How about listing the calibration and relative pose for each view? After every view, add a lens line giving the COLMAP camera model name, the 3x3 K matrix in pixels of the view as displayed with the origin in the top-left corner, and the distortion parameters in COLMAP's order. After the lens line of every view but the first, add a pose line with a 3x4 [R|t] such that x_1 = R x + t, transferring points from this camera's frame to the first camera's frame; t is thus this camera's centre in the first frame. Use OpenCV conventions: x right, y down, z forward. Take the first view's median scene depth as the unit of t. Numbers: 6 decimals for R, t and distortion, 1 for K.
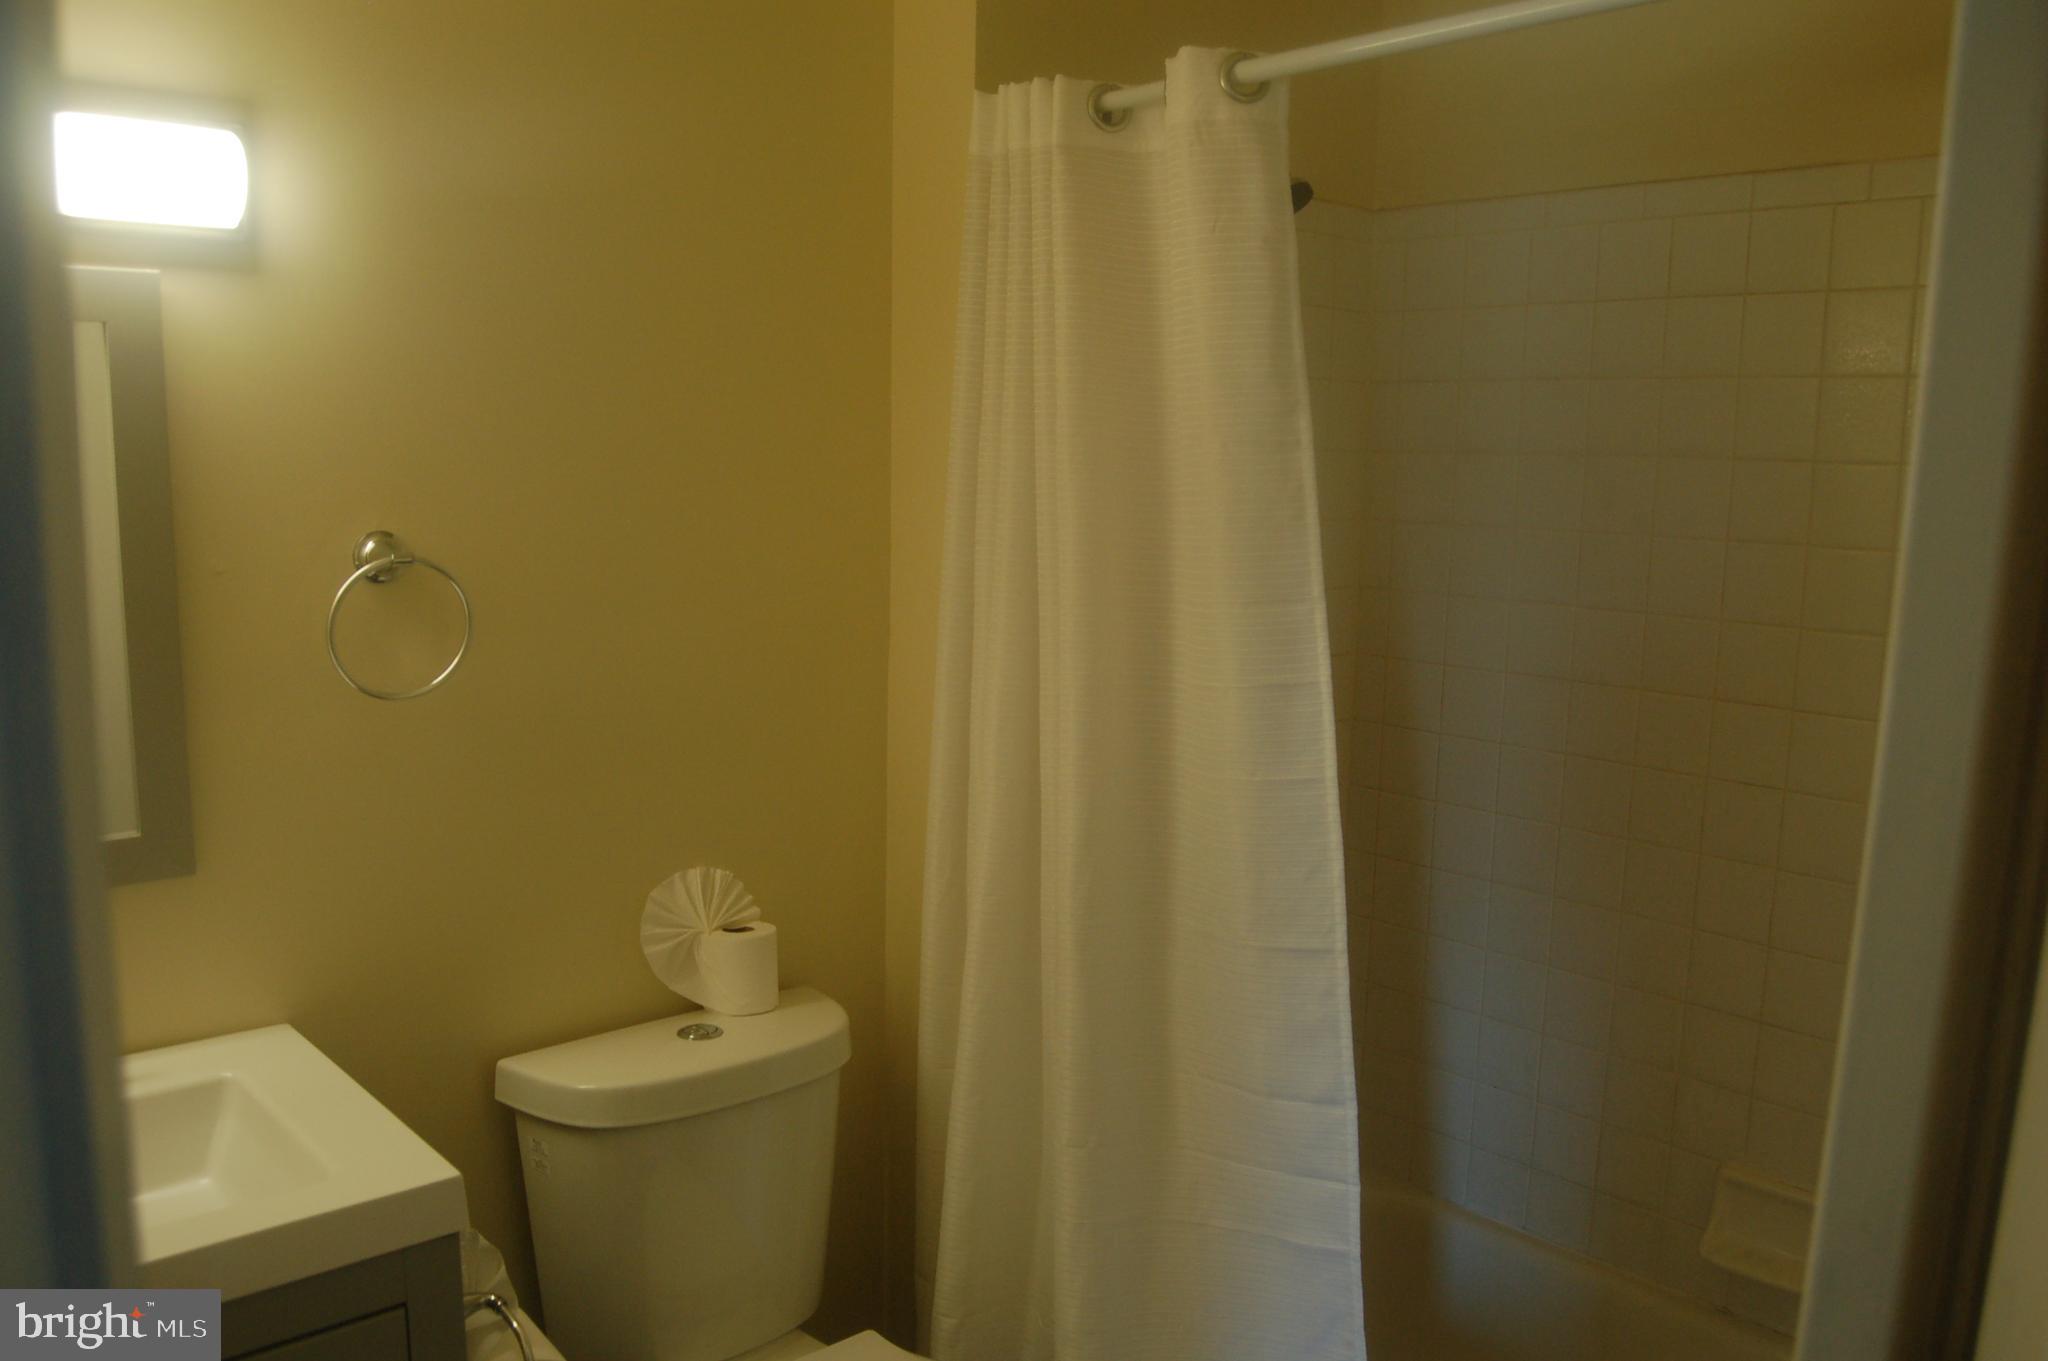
lens RADIAL K [[1602.4, 0, 1026.6], [0, 1602.4, 721.2], [0, 0, 1]] dist [-0.069373, 0.000680]
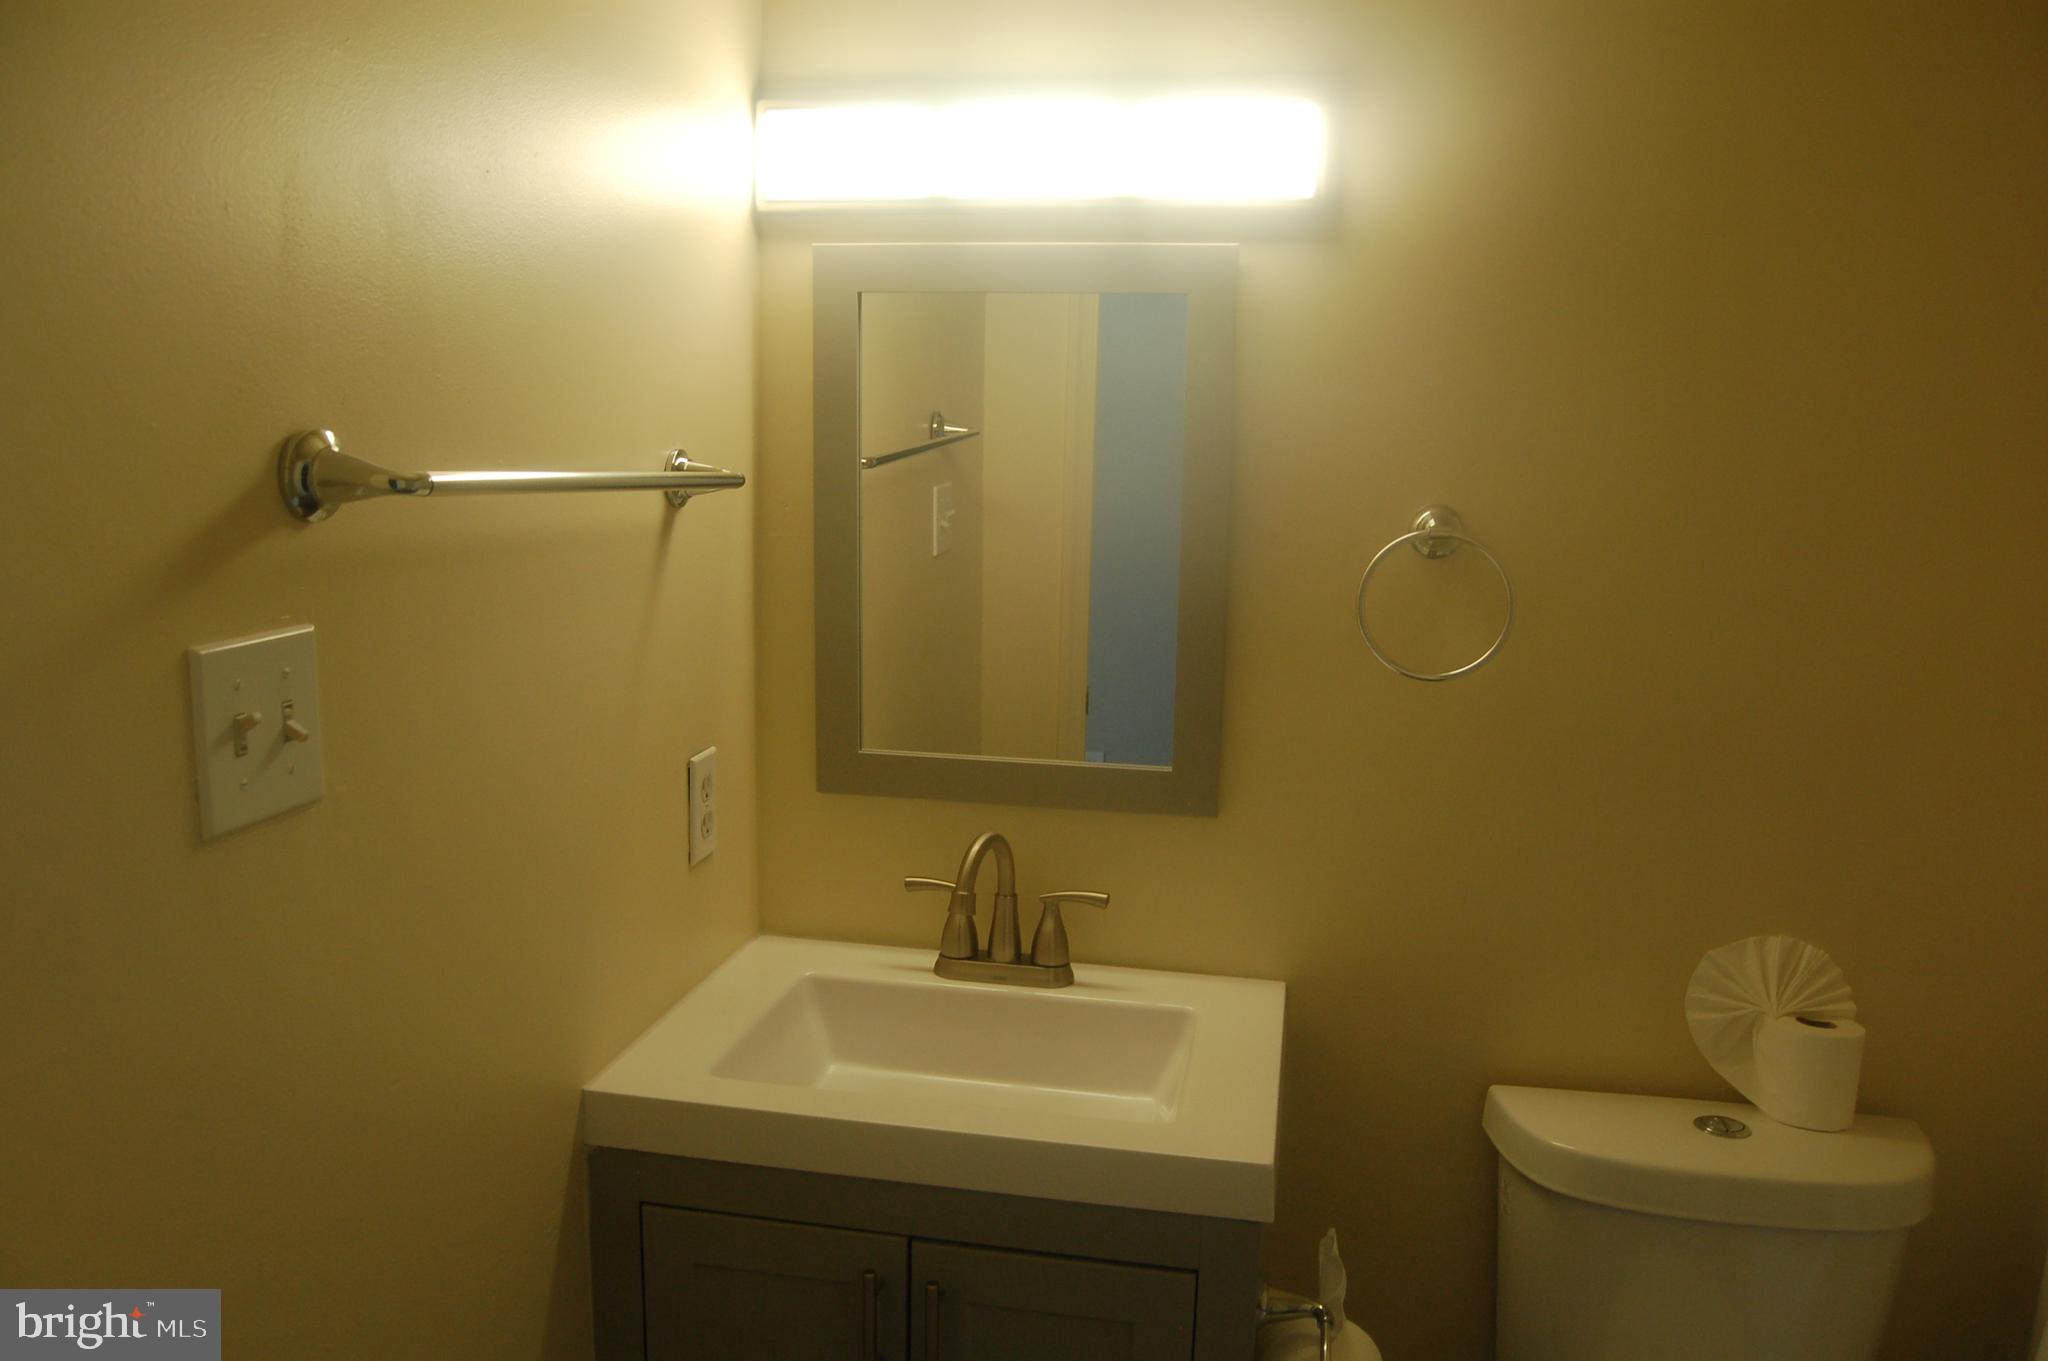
lens RADIAL K [[1602.4, 0, 1026.6], [0, 1602.4, 721.2], [0, 0, 1]] dist [-0.069373, 0.000680]
pose [[0.618955, 0.128779, -0.774797, 0.173359], [-0.149177, 0.987786, 0.045009, 0.003007], [0.771129, 0.087723, 0.630606, 0.177612]]
